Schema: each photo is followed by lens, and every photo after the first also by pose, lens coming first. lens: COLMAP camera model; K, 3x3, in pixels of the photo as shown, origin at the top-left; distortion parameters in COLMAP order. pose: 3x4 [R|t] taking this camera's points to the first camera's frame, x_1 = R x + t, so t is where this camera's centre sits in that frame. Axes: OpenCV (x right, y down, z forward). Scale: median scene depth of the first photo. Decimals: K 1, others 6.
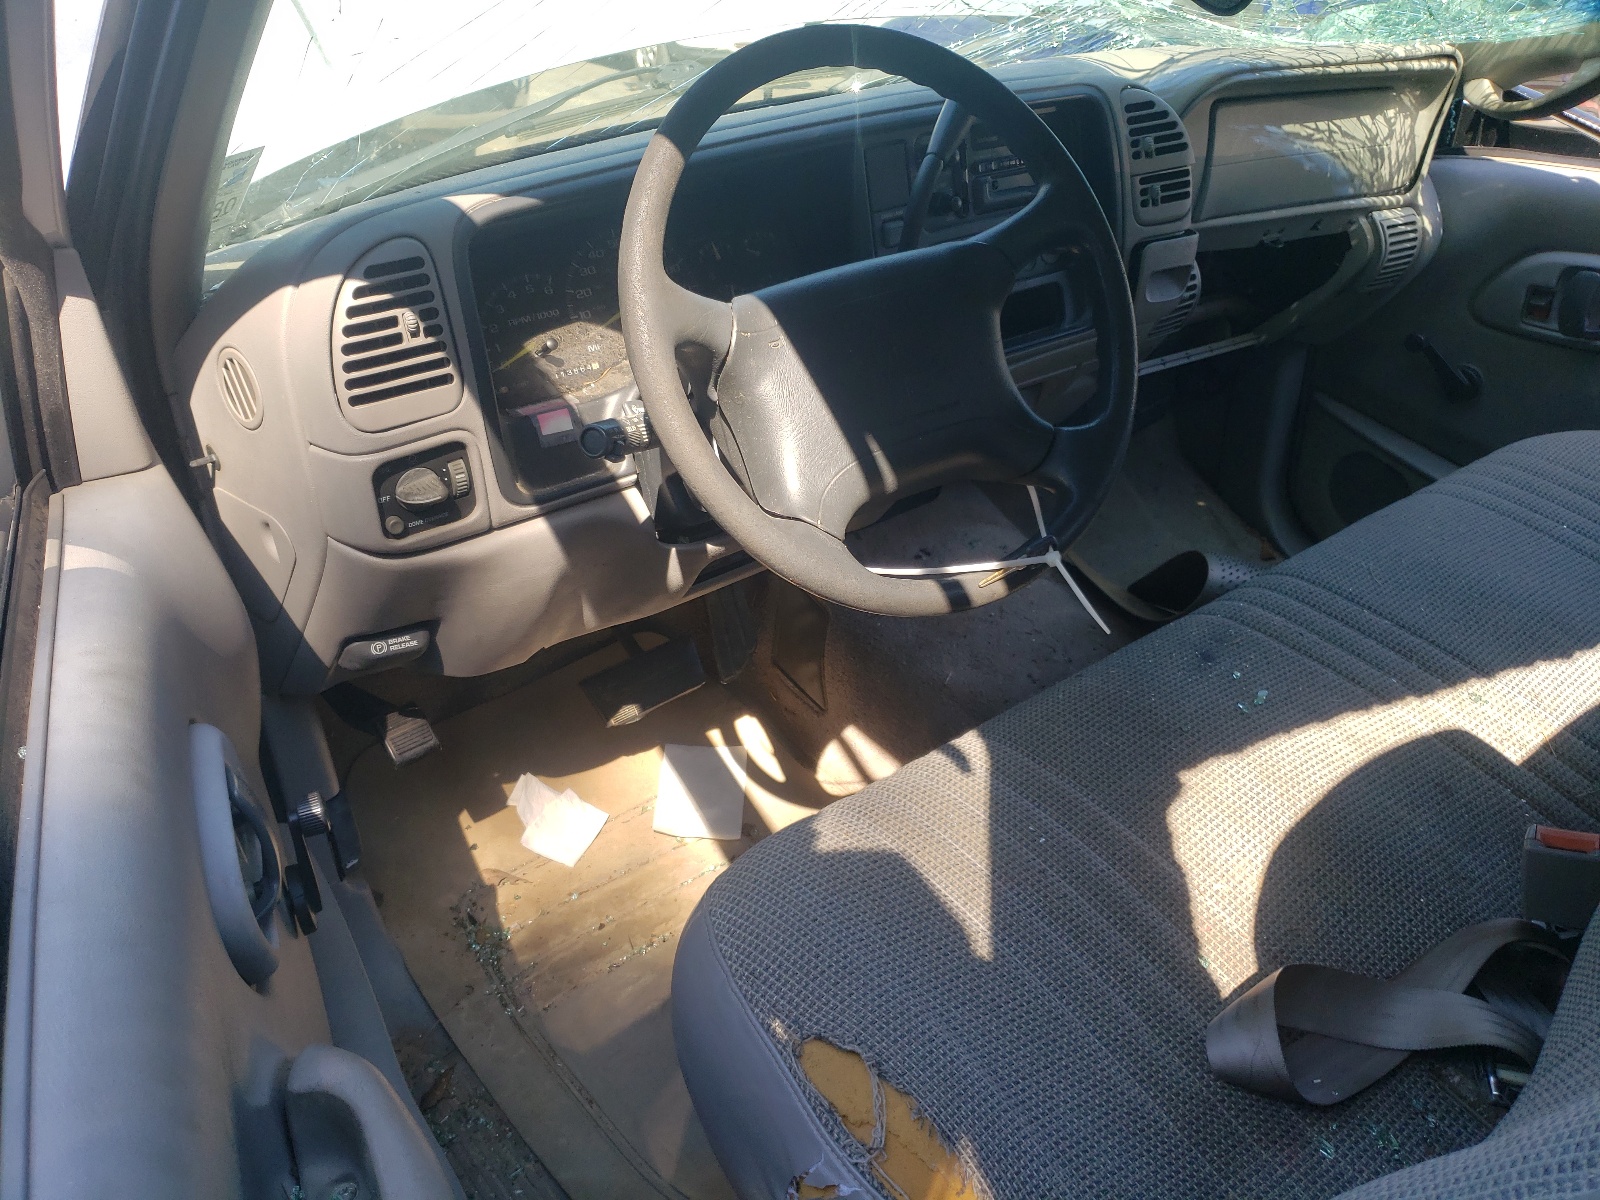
lens RADIAL K [[1245.1, 0, 800.0], [0, 1245.1, 642.0], [0, 0, 1]] dist [-0.001863, 0.061236]
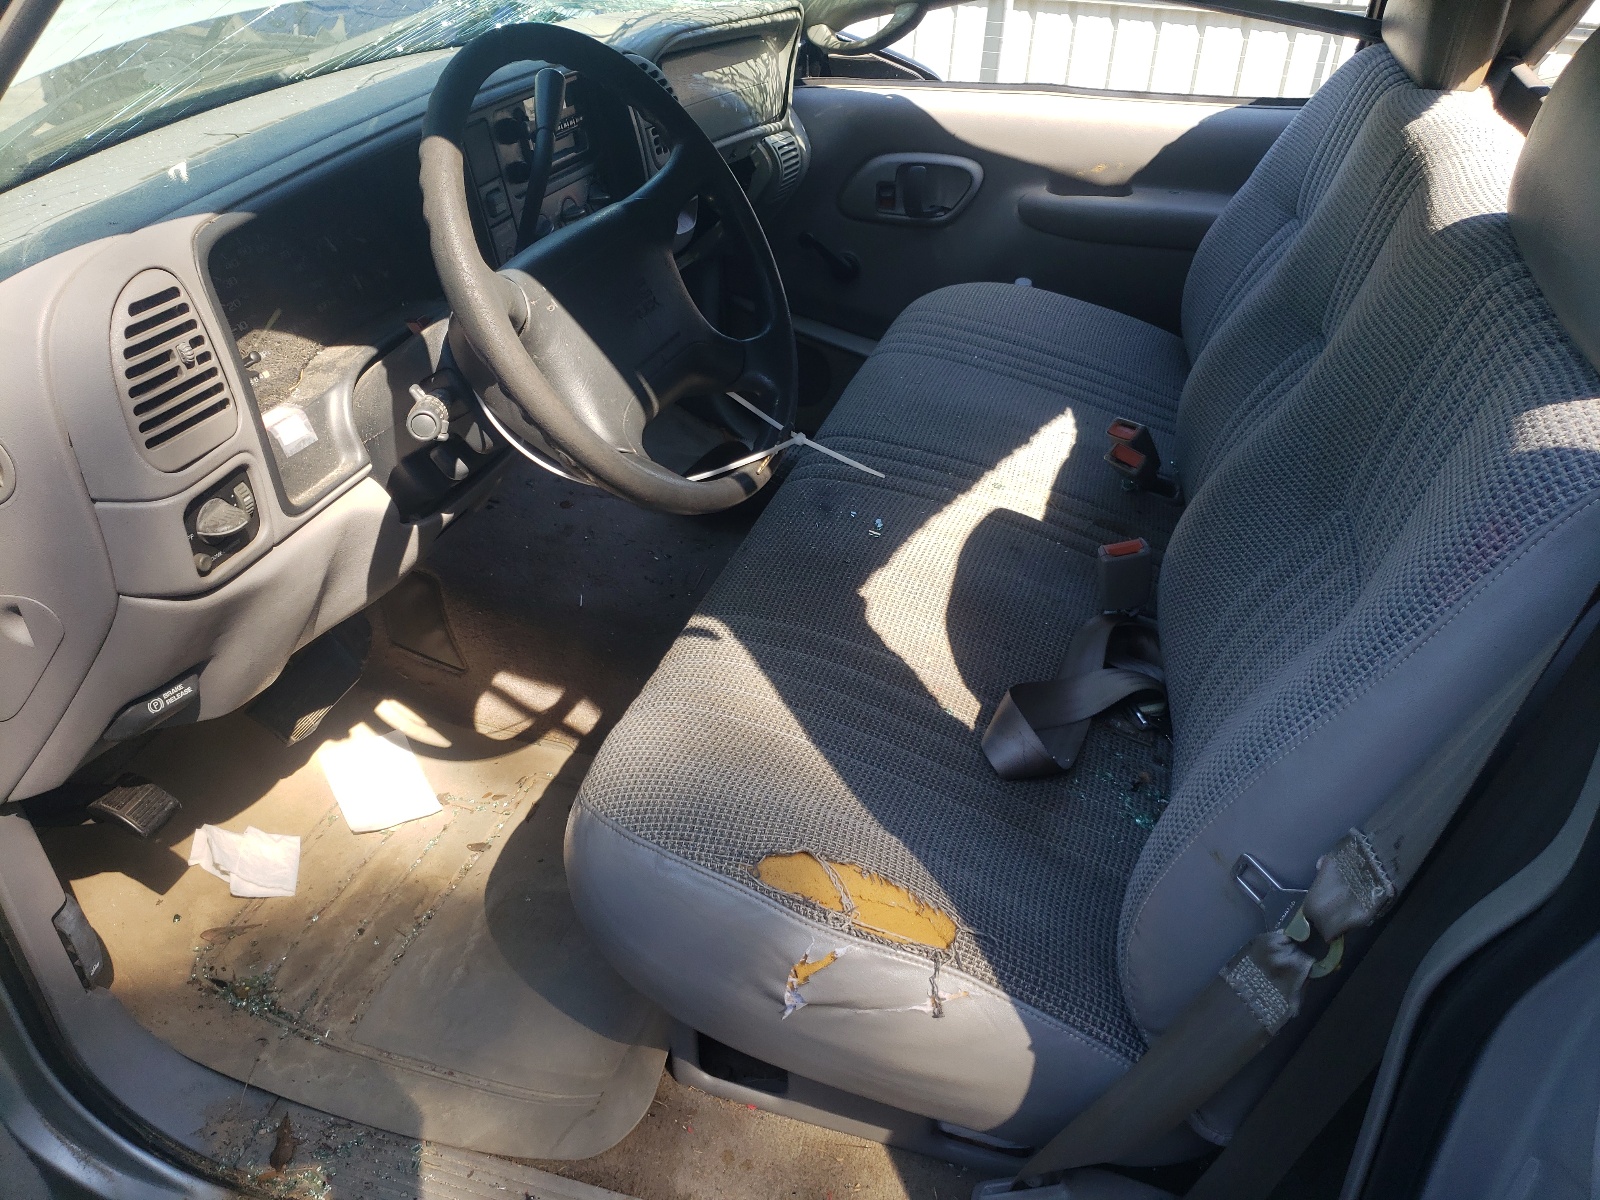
lens RADIAL K [[1211.6, 0, 800.0], [0, 1211.6, 600.0], [0, 0, 1]] dist [0.169593, -0.350892]
pose [[0.833447, -0.292263, 0.468987, -0.241799], [0.286812, 0.954213, 0.084946, -0.007881], [-0.472340, 0.063713, 0.879111, -0.045370]]
